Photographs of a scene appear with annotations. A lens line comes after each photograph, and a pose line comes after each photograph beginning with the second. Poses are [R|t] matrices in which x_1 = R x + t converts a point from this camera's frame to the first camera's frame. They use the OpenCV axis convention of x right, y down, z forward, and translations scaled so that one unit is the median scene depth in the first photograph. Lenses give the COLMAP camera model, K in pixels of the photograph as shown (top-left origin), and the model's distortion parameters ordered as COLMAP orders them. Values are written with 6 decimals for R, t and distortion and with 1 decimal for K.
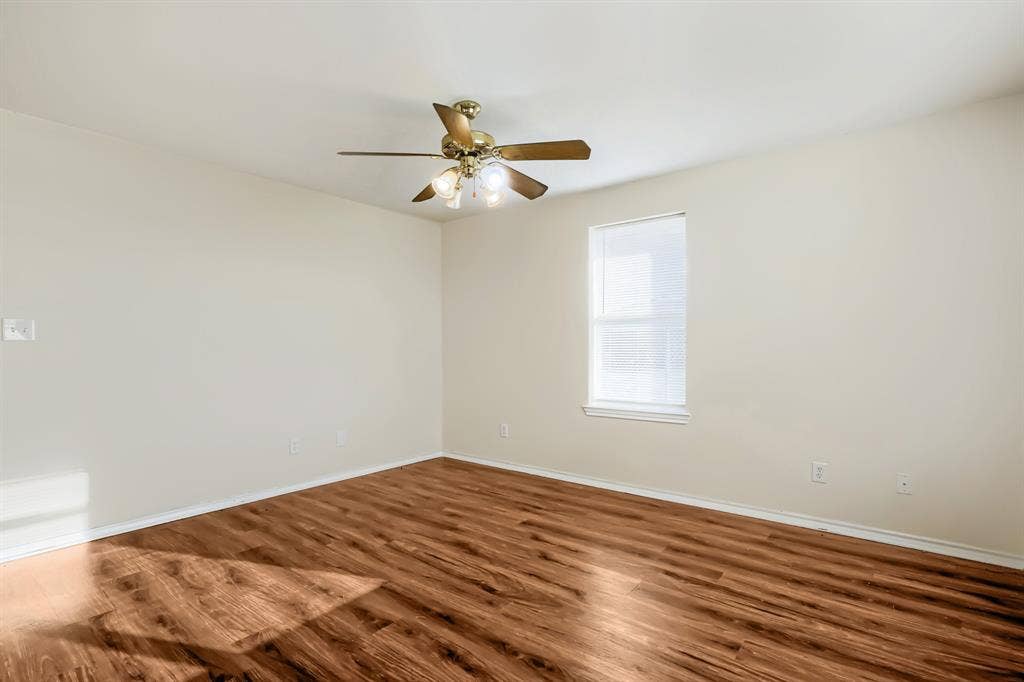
lens RADIAL K [[475.9, 0, 518.3], [0, 475.9, 346.5], [0, 0, 1]] dist [0.004351, -0.000813]
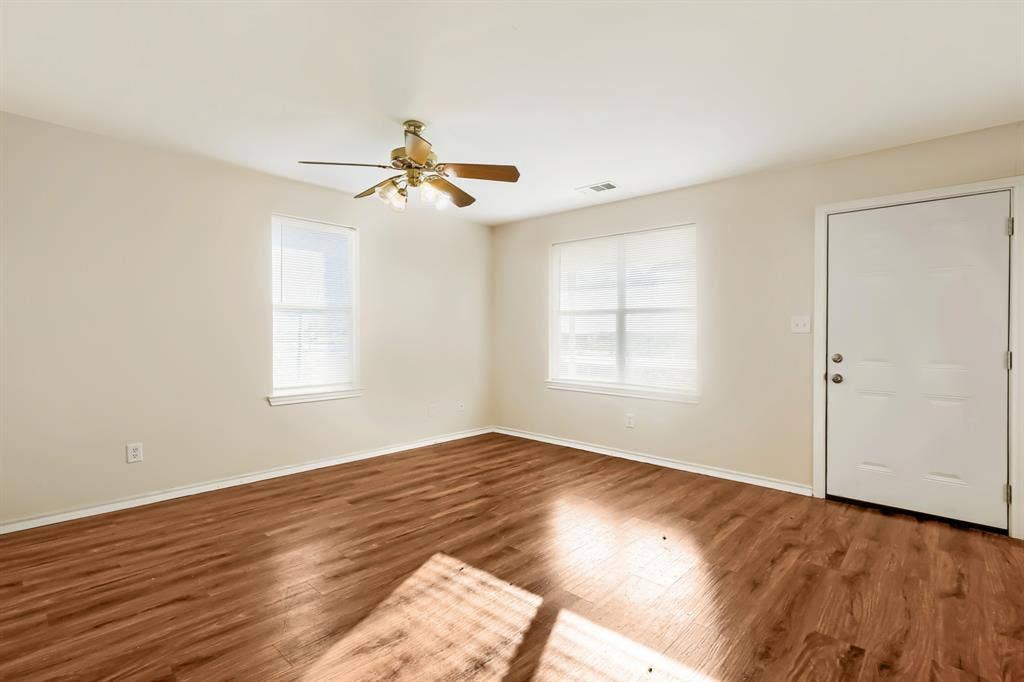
lens RADIAL K [[475.9, 0, 512.0], [0, 475.9, 332.7], [0, 0, 1]] dist [0.004351, -0.000813]
pose [[0.105536, 0.001613, 0.994414, -1.311758], [-0.004853, 0.999988, -0.001107, -0.008368], [-0.994404, -0.004709, 0.105542, 0.709746]]
